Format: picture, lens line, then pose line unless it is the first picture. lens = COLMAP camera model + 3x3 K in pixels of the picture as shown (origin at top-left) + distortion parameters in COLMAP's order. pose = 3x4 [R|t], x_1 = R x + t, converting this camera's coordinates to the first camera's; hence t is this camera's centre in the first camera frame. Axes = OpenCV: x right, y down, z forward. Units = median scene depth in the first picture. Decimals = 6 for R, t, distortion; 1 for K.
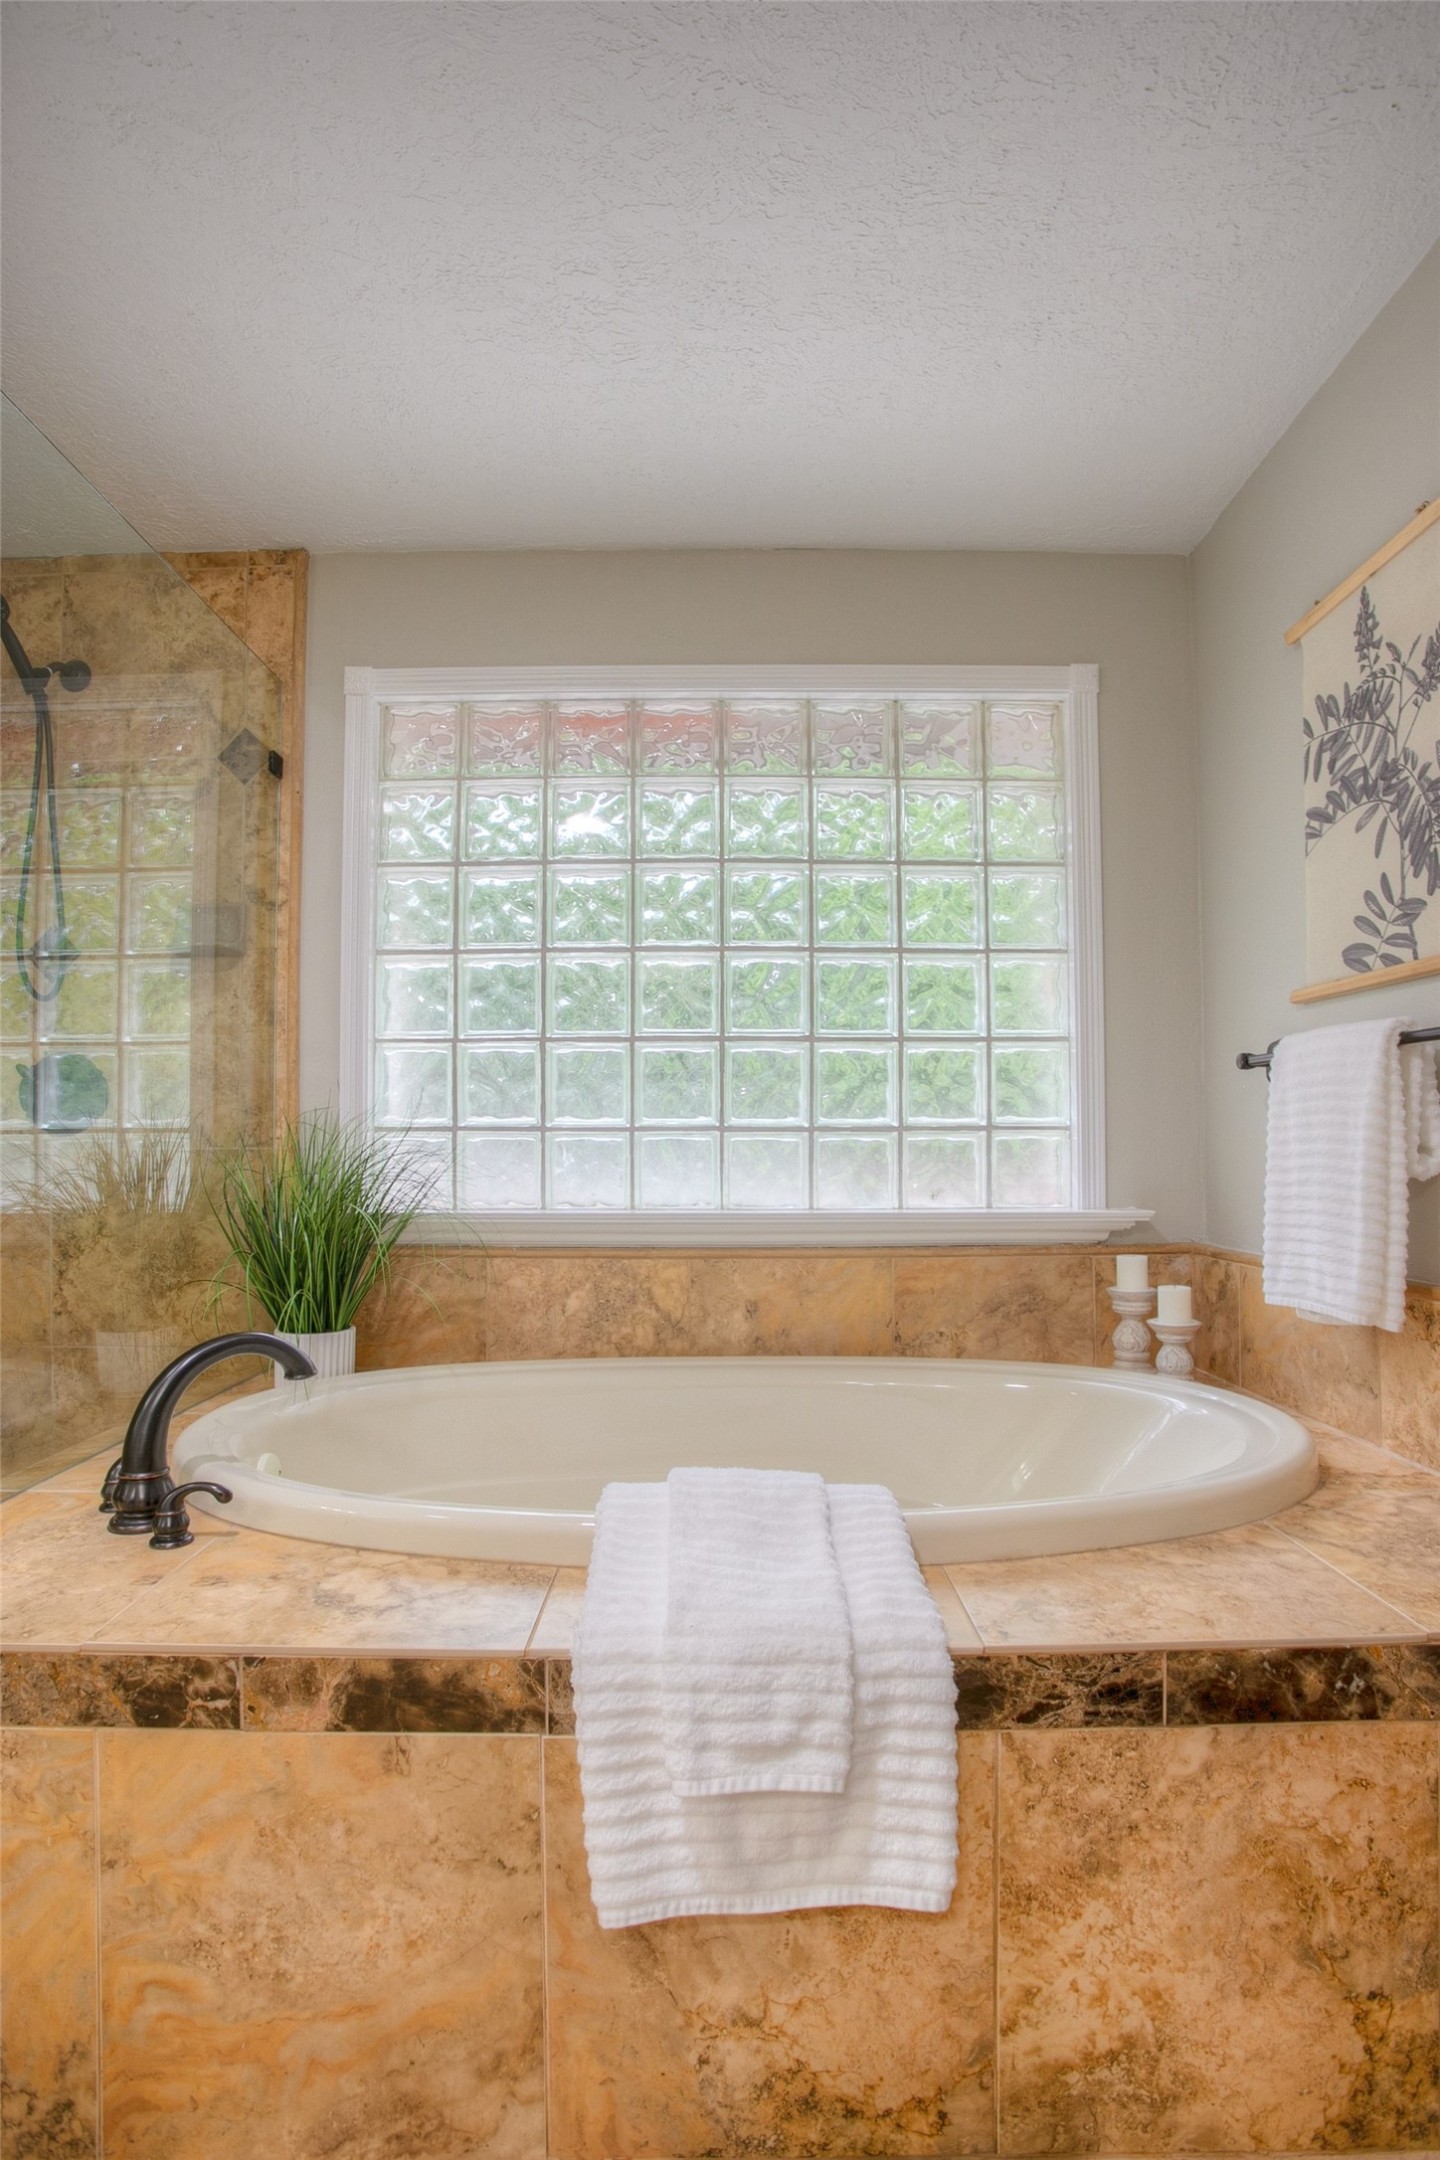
lens RADIAL K [[1129.2, 0, 718.2], [0, 1129.2, 1092.7], [0, 0, 1]] dist [-0.078331, 0.032487]
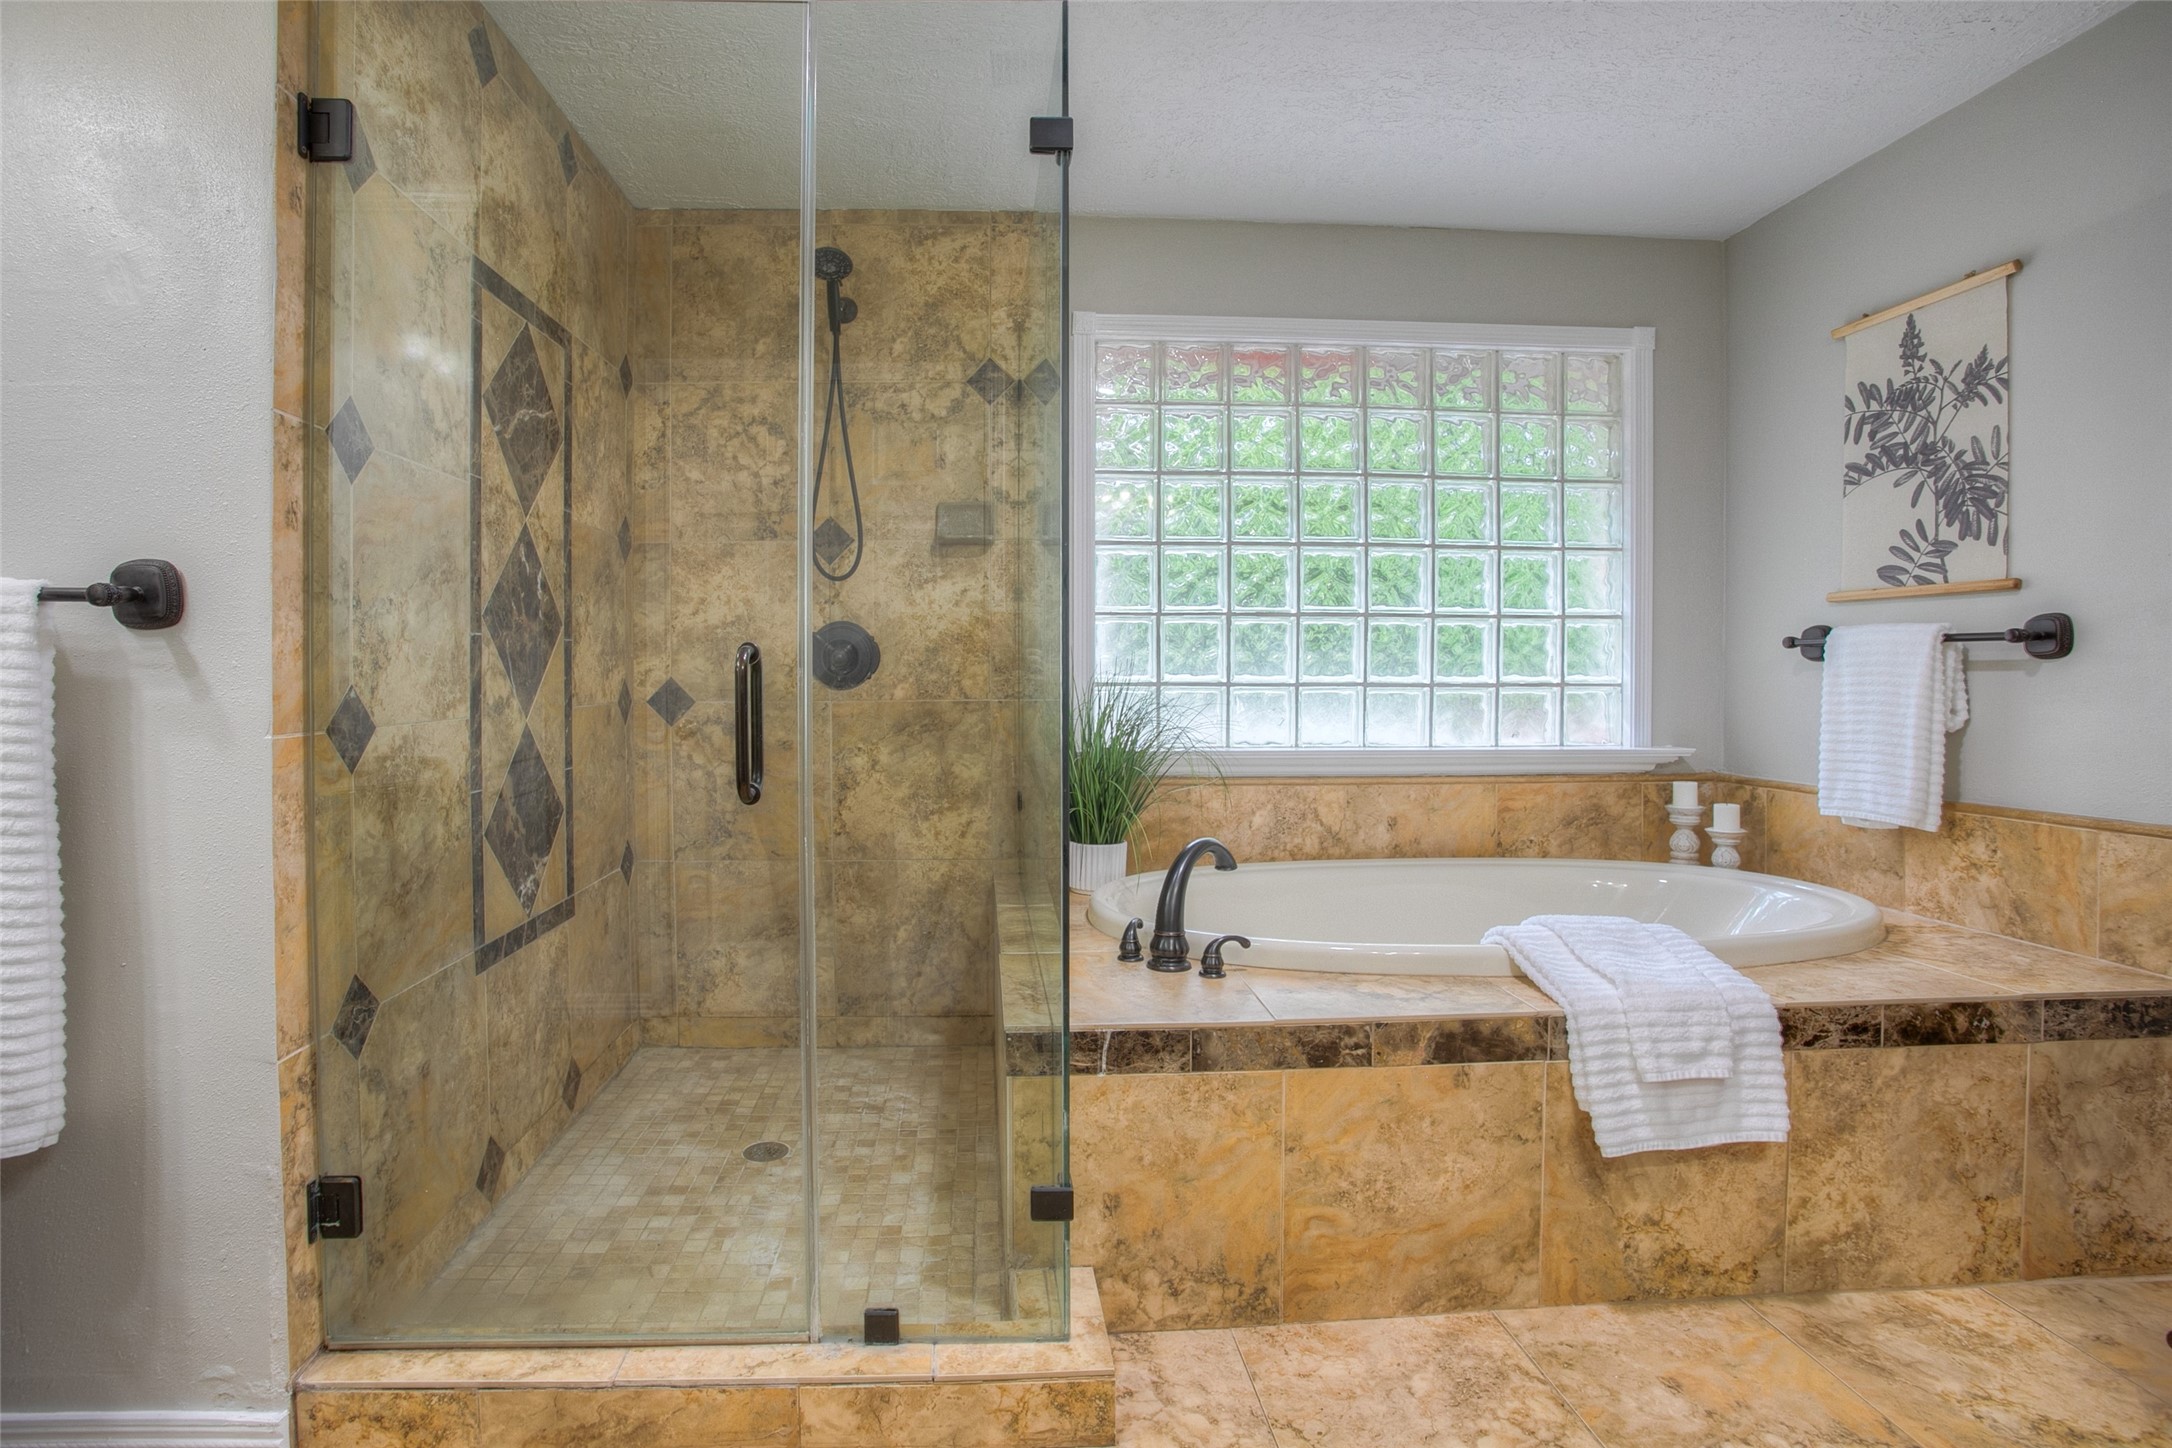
lens RADIAL K [[1122.9, 0, 1096.7], [0, 1122.9, 670.4], [0, 0, 1]] dist [-0.071272, 0.032724]
pose [[0.998496, 0.003361, 0.054723, -0.955573], [-0.005792, 0.999001, 0.044313, -0.099927], [-0.054520, -0.044563, 0.997518, -0.655076]]
